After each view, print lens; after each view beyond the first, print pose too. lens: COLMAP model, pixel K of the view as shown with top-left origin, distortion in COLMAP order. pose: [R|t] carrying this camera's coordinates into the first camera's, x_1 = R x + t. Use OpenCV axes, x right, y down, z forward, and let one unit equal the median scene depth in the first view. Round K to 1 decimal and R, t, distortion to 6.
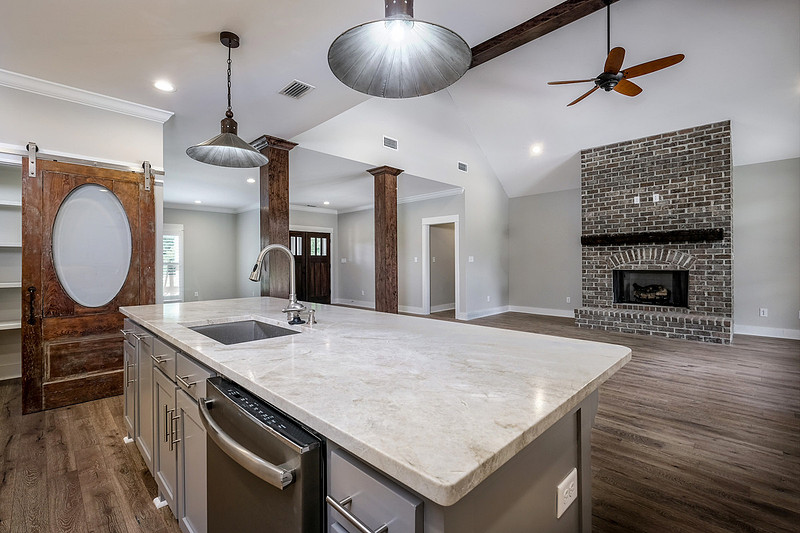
lens RADIAL K [[360.0, 0, 395.8], [0, 360.0, 261.7], [0, 0, 1]] dist [0.000374, 0.000349]
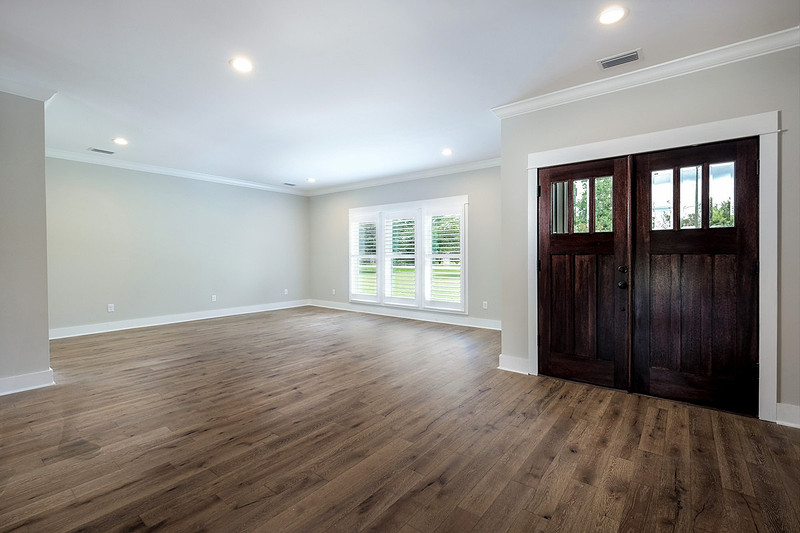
lens RADIAL K [[360.0, 0, 395.8], [0, 360.0, 261.7], [0, 0, 1]] dist [0.000374, 0.000349]
pose [[0.109030, 0.020670, -0.993824, 0.070087], [0.003213, 0.999771, 0.021146, 0.002833], [0.994033, -0.005499, 0.108939, 1.262515]]
